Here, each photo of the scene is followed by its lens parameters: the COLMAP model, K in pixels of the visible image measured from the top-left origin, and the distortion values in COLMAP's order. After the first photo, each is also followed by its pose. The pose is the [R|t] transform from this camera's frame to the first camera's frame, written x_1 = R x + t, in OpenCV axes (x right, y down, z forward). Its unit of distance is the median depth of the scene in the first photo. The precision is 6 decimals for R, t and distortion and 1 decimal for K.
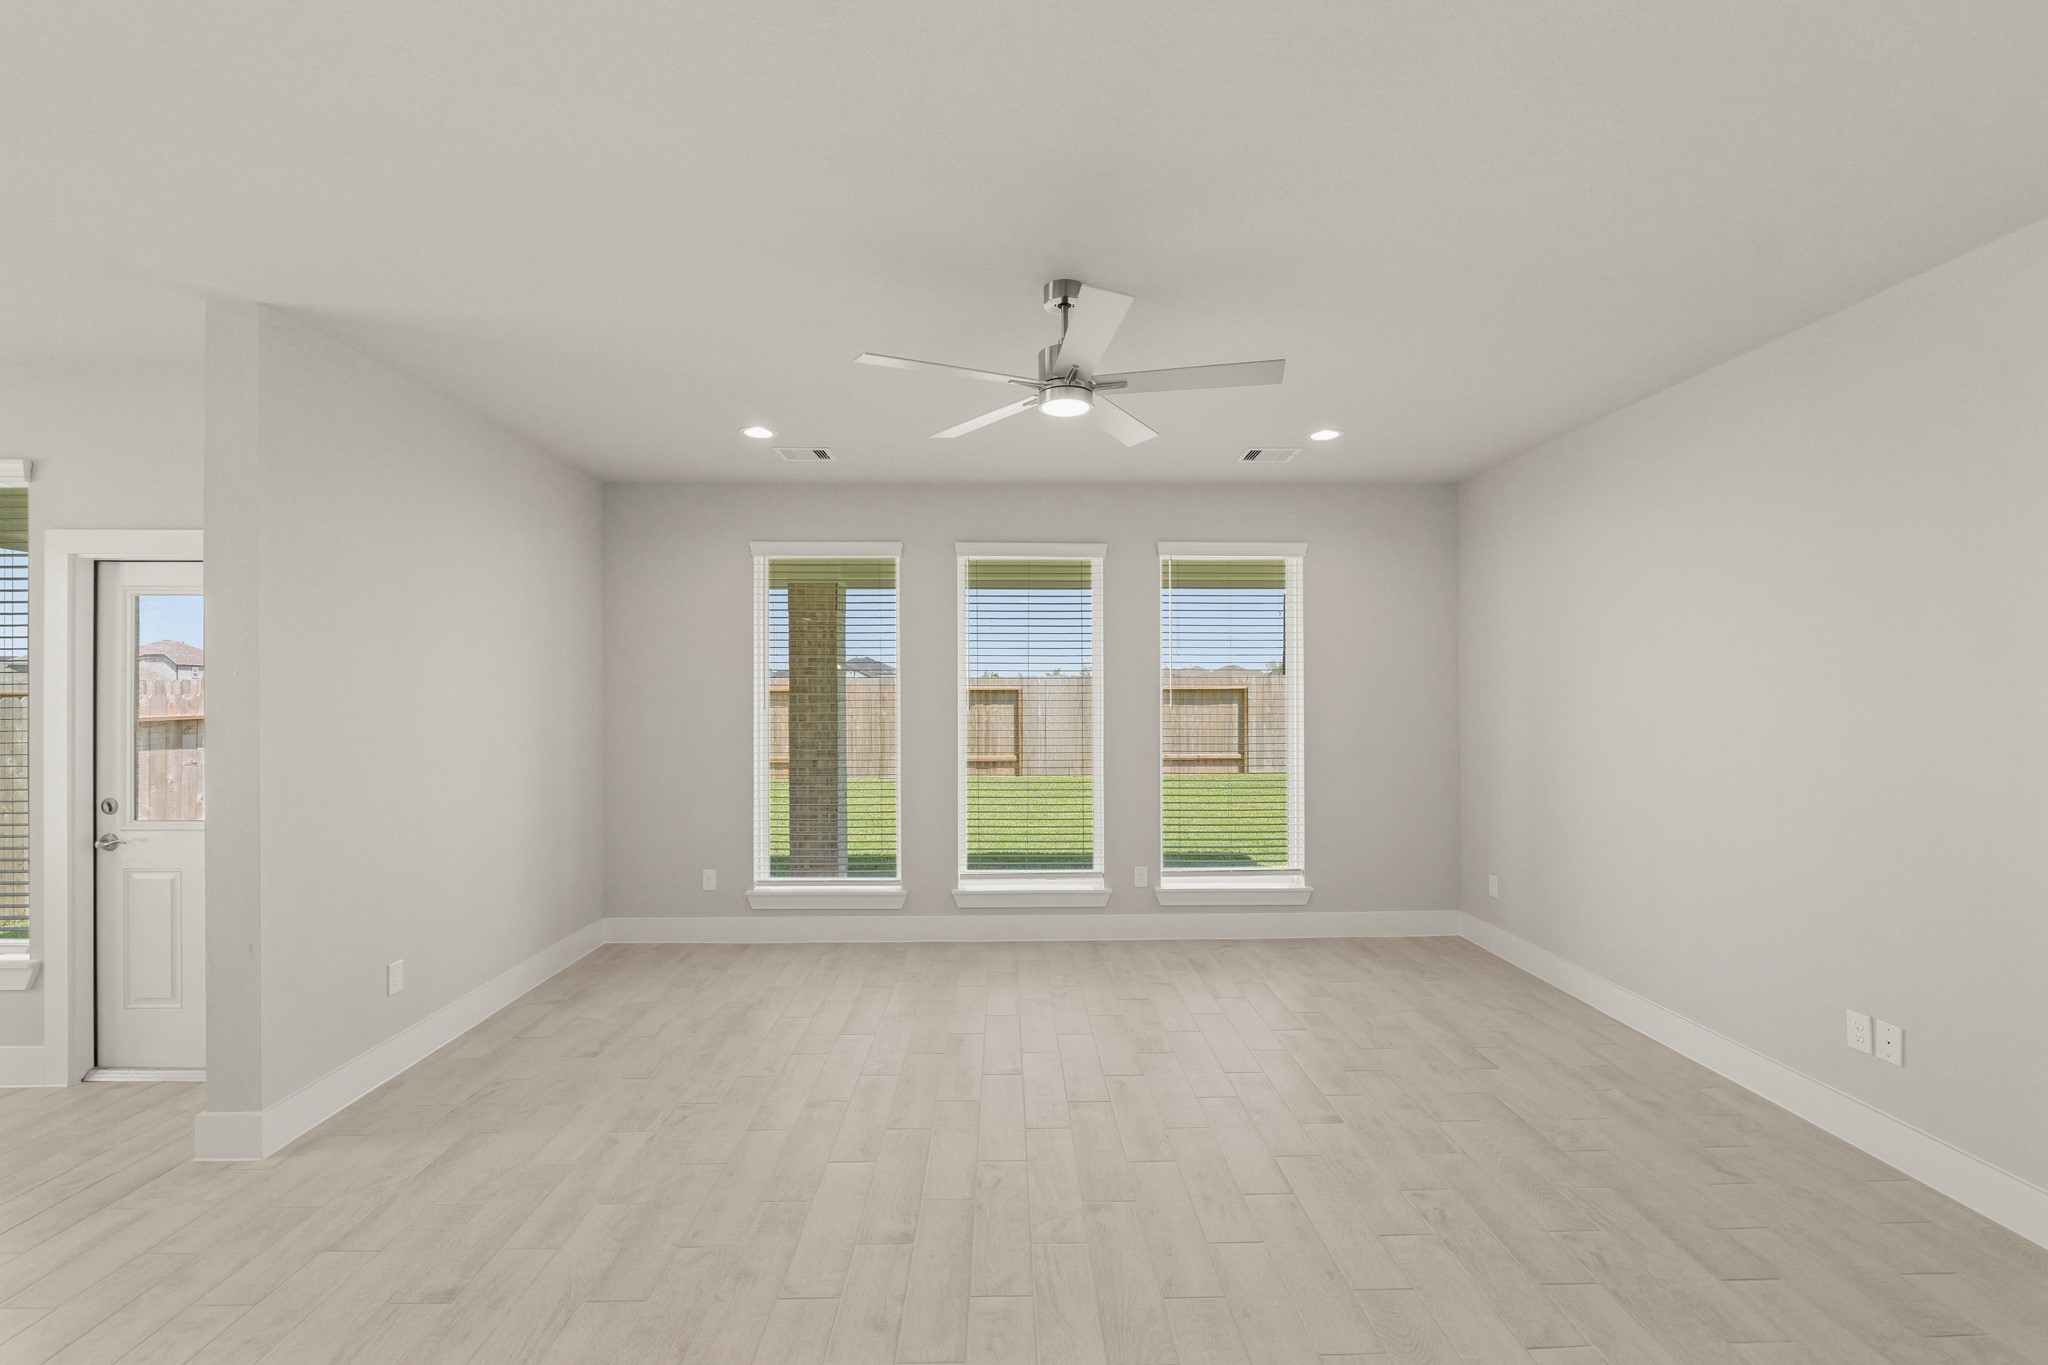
lens RADIAL K [[846.5, 0, 1024.0], [0, 846.5, 682.5], [0, 0, 1]] dist [-0.016287, 0.000130]
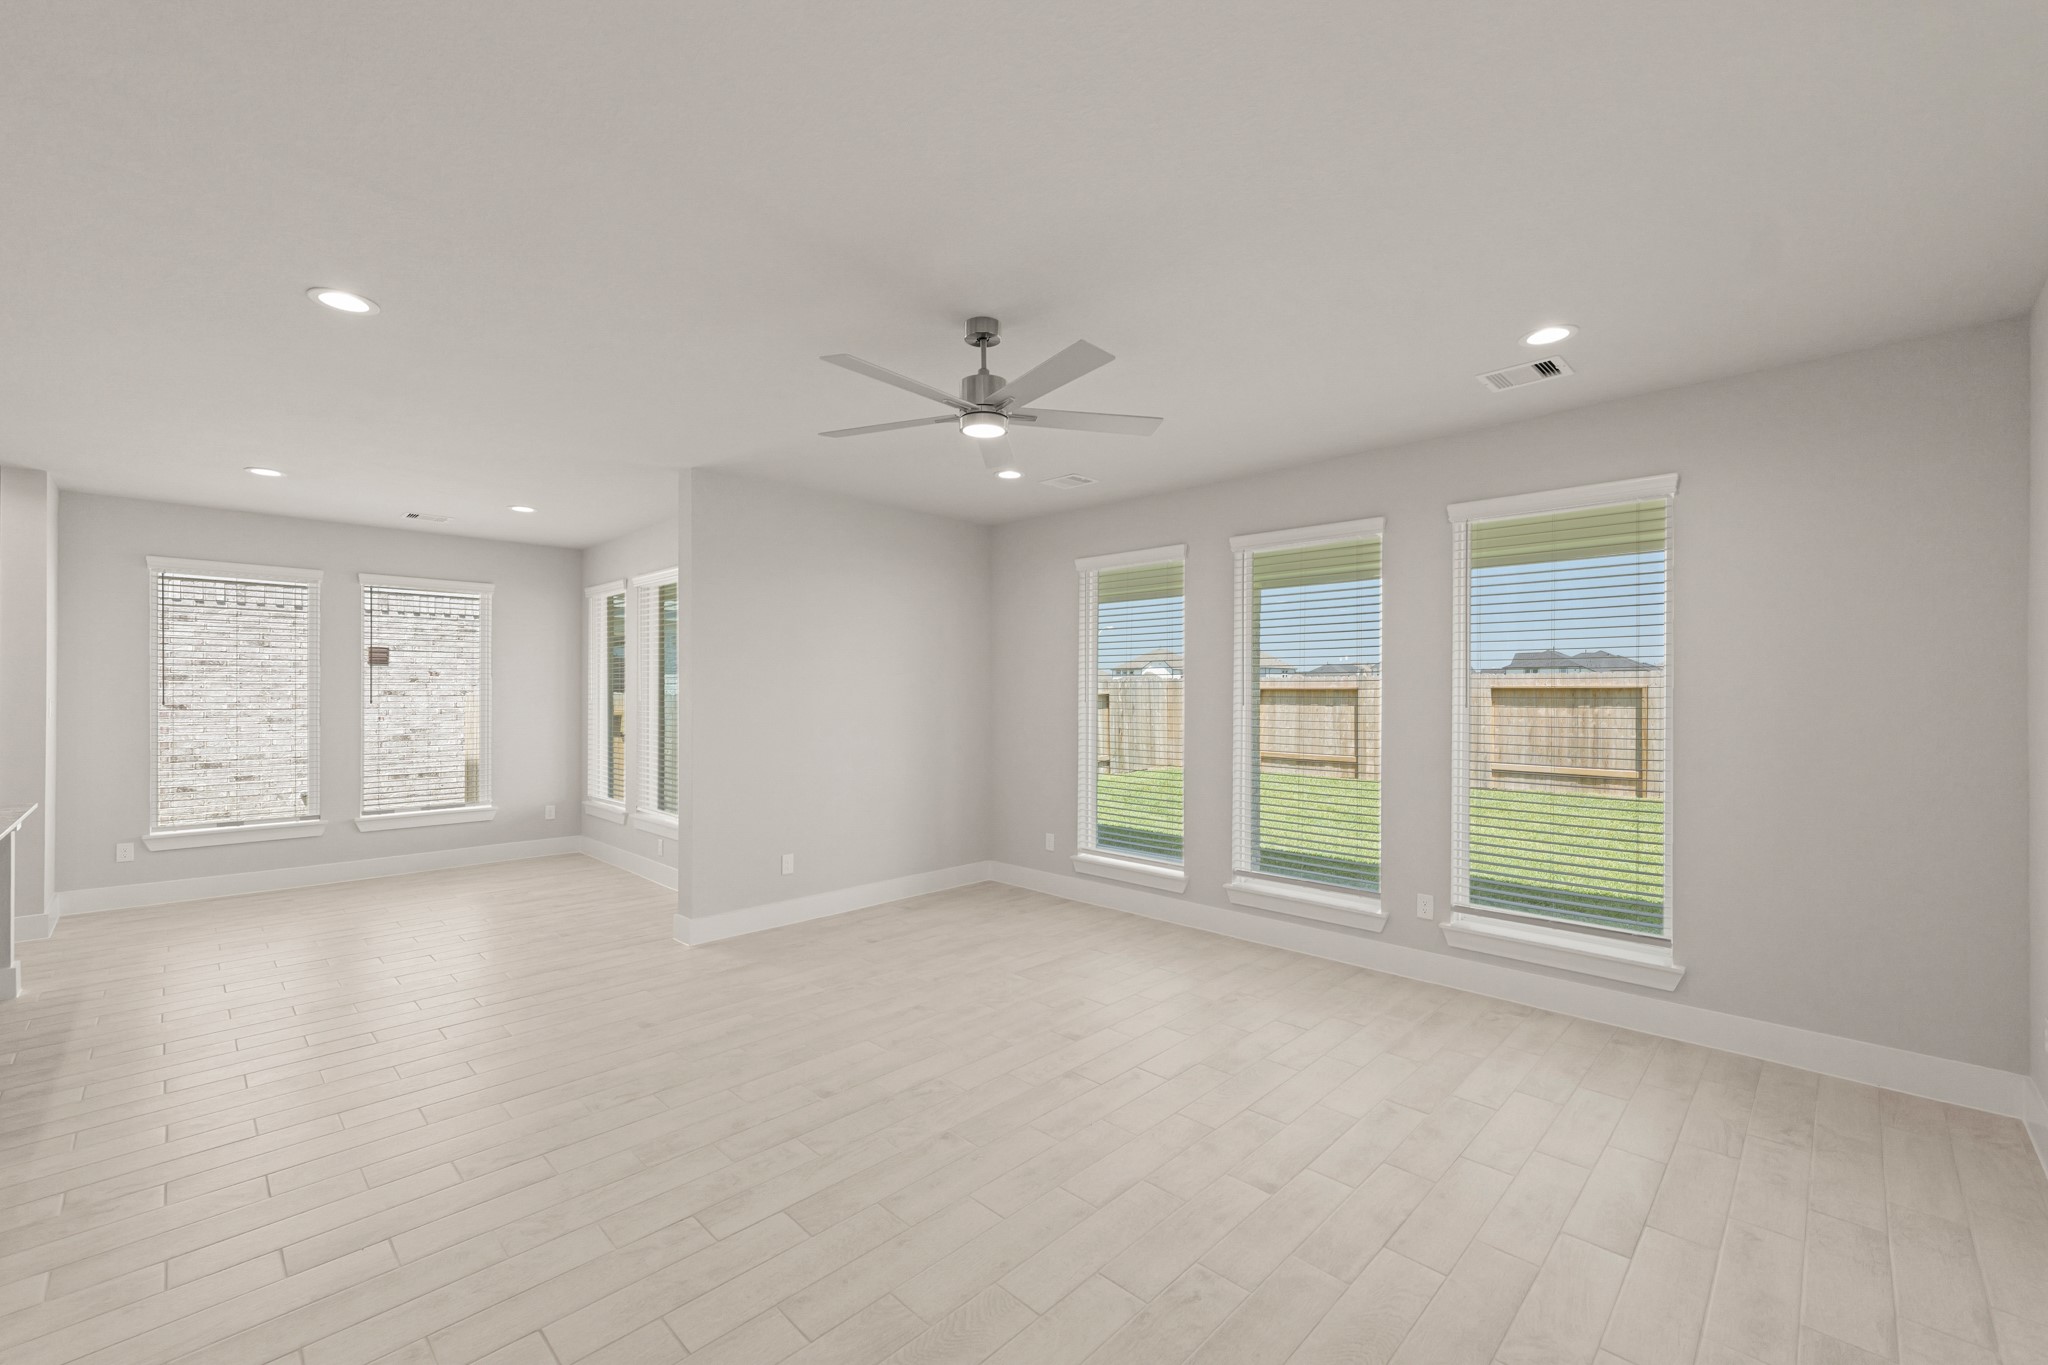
lens RADIAL K [[826.9, 0, 1024.0], [0, 826.9, 682.5], [0, 0, 1]] dist [0.001868, 0.000265]
pose [[0.701637, -0.004872, -0.712518, 0.453336], [0.003568, 0.999988, -0.003324, 0.008036], [0.712526, -0.000210, 0.701646, 0.138445]]
